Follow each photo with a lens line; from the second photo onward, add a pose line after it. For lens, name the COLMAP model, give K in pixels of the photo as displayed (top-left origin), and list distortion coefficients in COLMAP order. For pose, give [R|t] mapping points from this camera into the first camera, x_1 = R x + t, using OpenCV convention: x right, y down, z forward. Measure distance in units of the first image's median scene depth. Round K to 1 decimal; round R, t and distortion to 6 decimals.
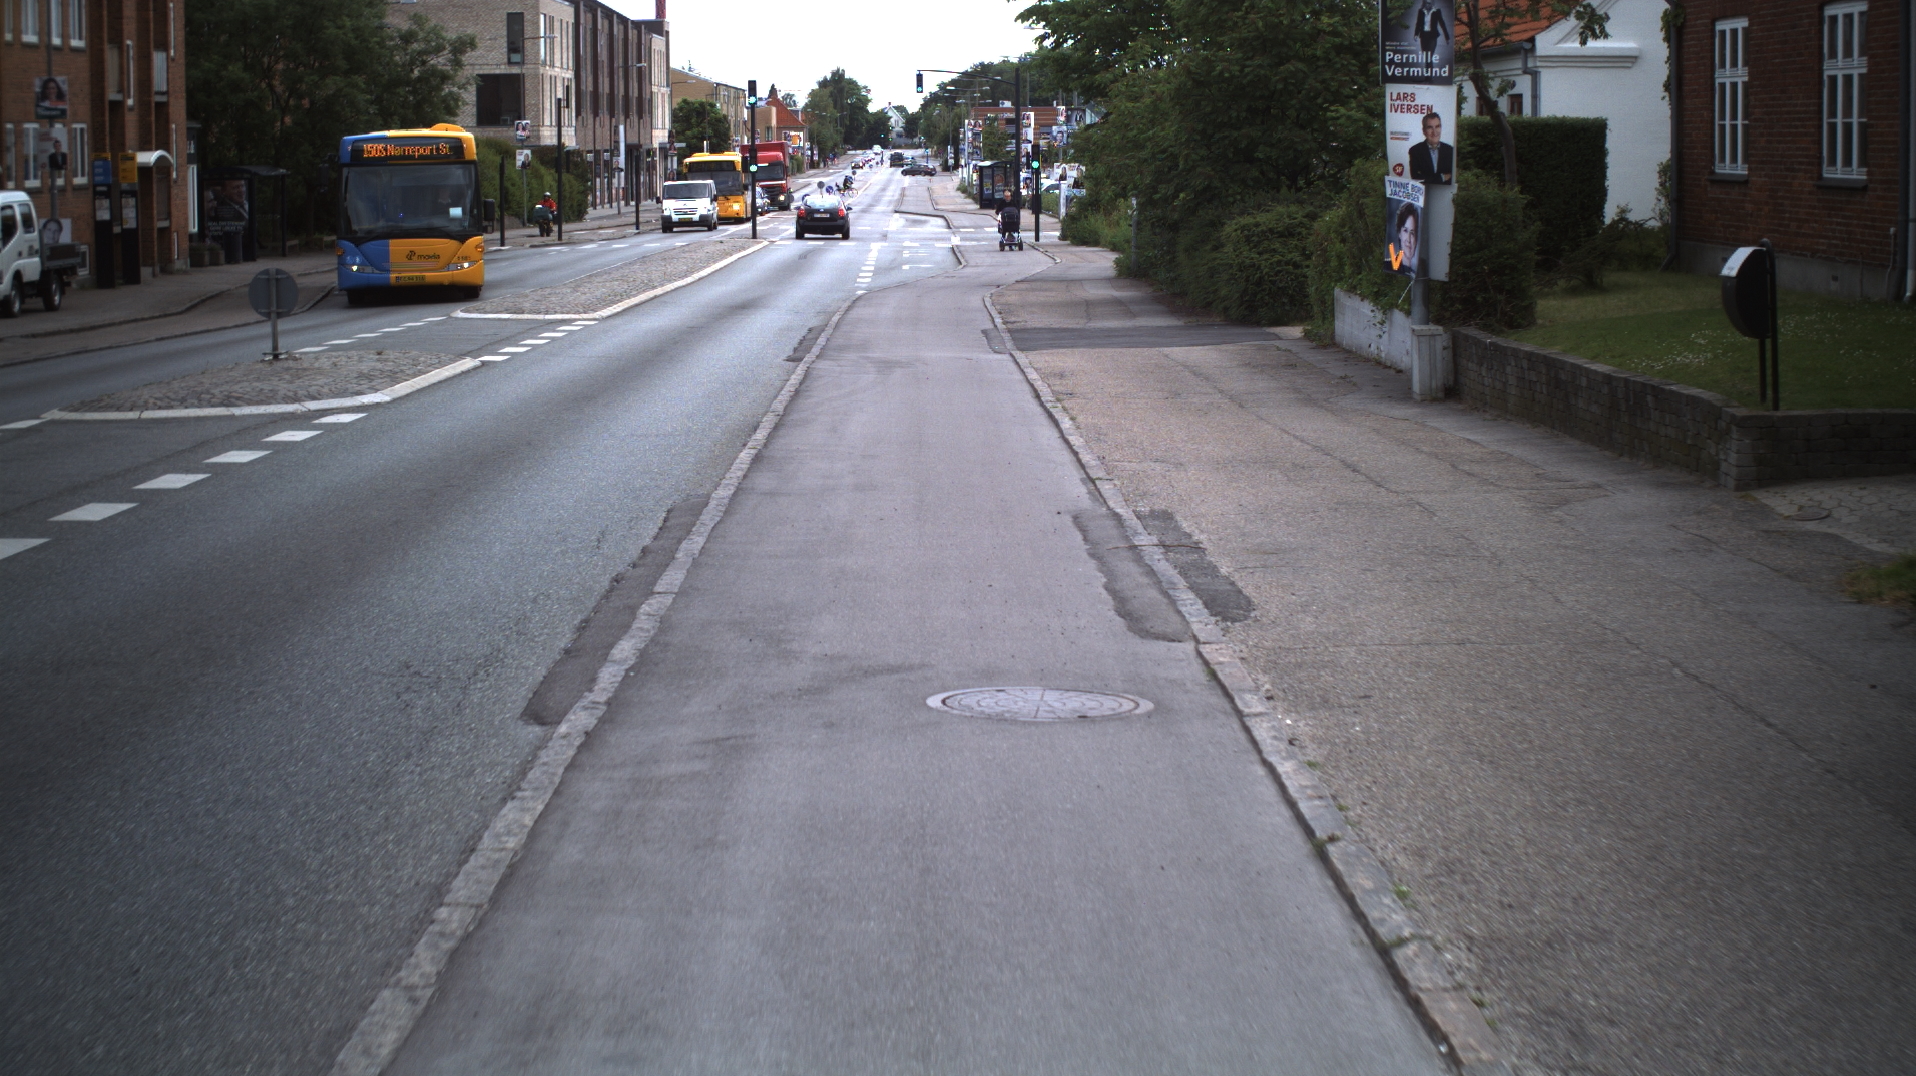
lens RADIAL K [[3405.1, 0, 958.0], [0, 3405.1, 538.0], [0, 0, 1]] dist [-0.291385, 0.362090]
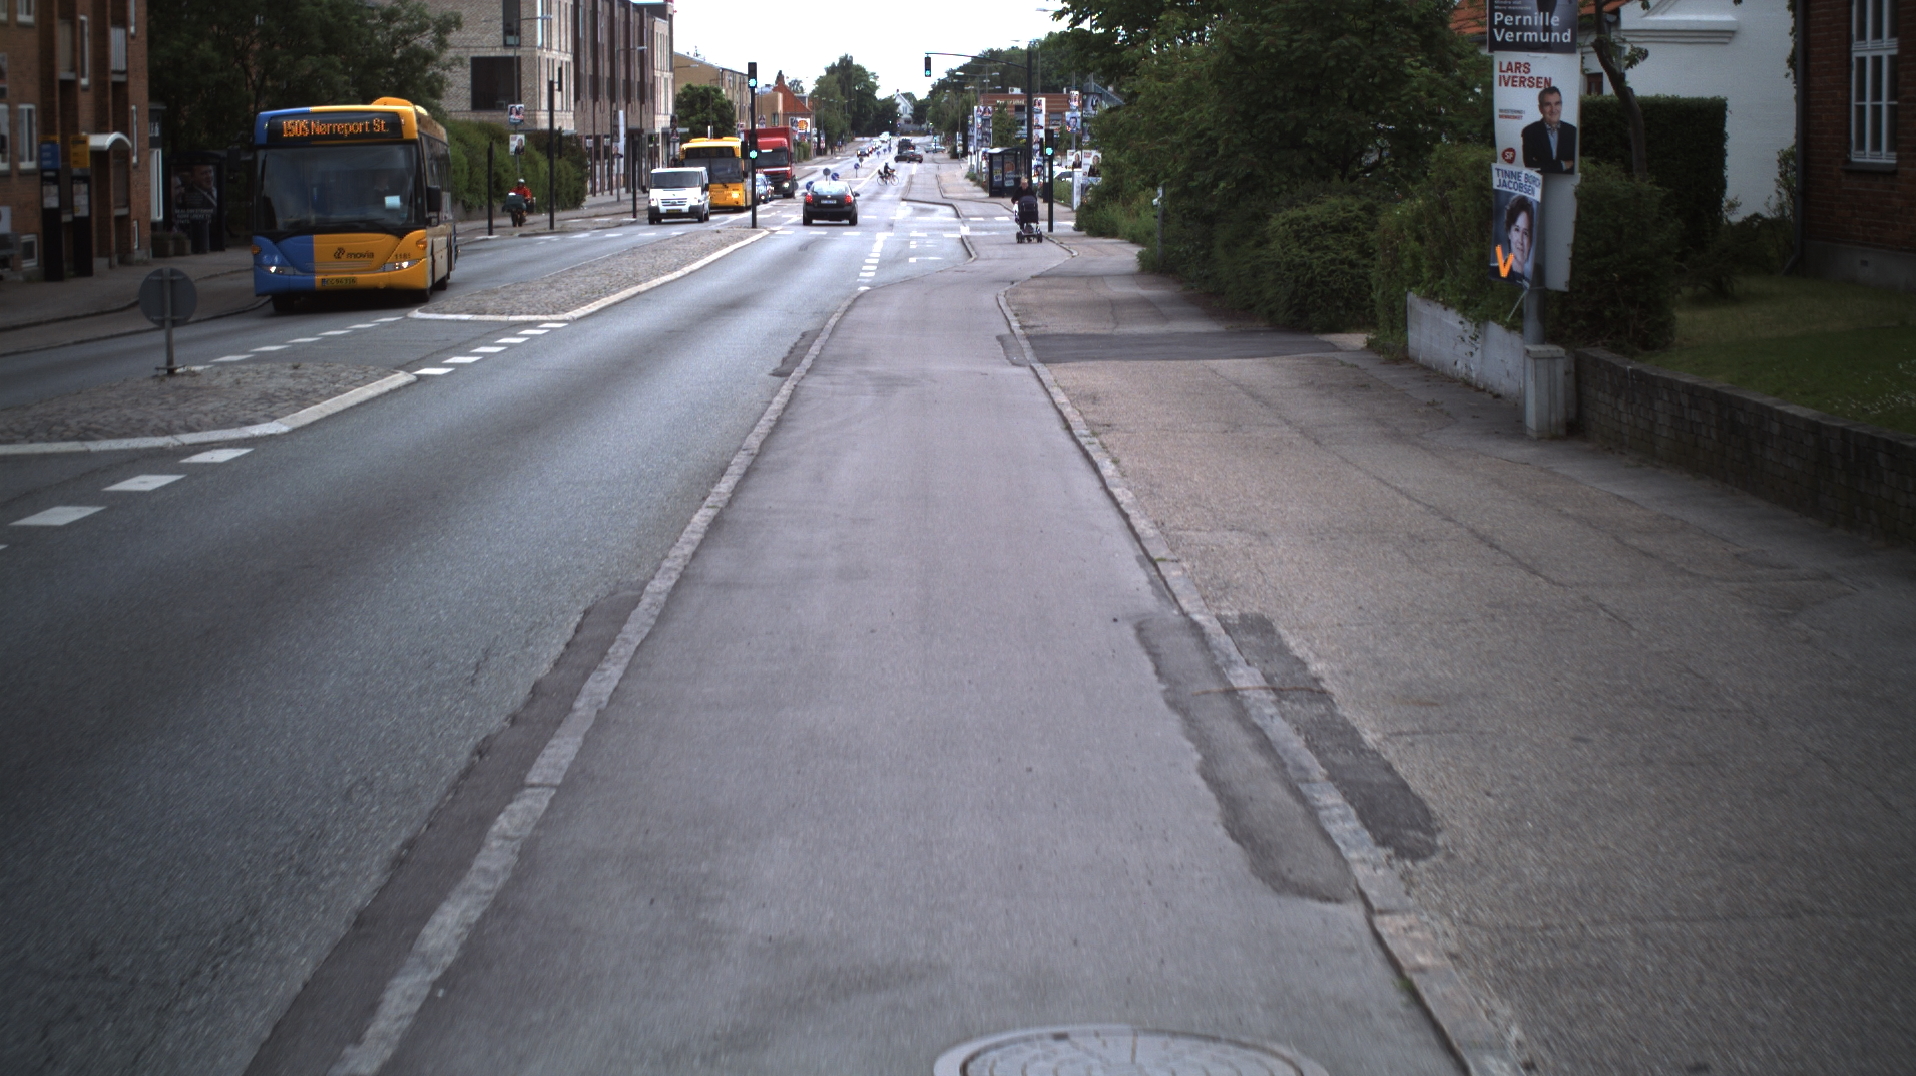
lens RADIAL K [[3405.1, 0, 958.0], [0, 3405.1, 538.0], [0, 0, 1]] dist [-0.291385, 0.362090]
pose [[0.999993, 0.003203, -0.002033, -0.000652], [-0.003195, 0.999988, 0.003656, -0.006504], [0.002044, -0.003650, 0.999991, 0.062948]]
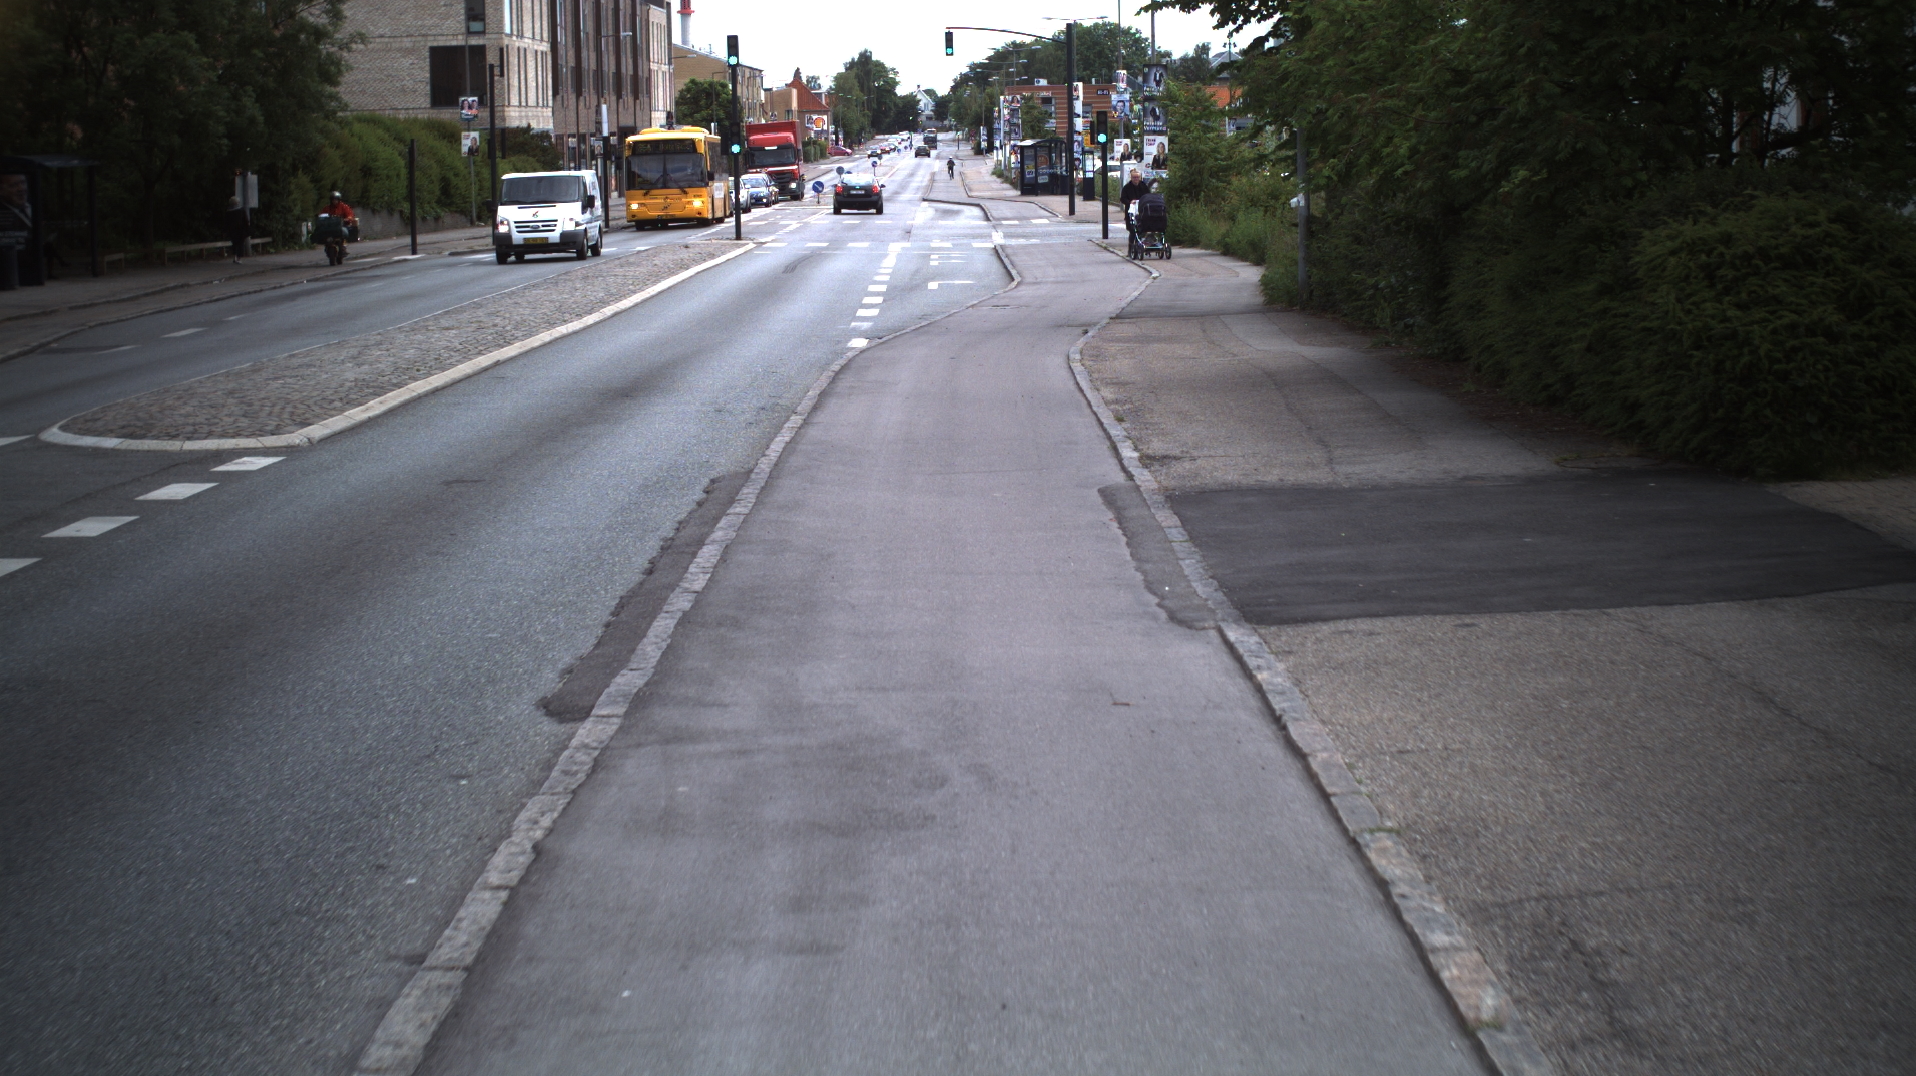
lens RADIAL K [[3405.1, 0, 958.0], [0, 3405.1, 538.0], [0, 0, 1]] dist [-0.291385, 0.362090]
pose [[0.999852, -0.013519, -0.010622, -0.003752], [0.013565, 0.999899, 0.004312, -0.031842], [0.010562, -0.004456, 0.999934, 0.315625]]
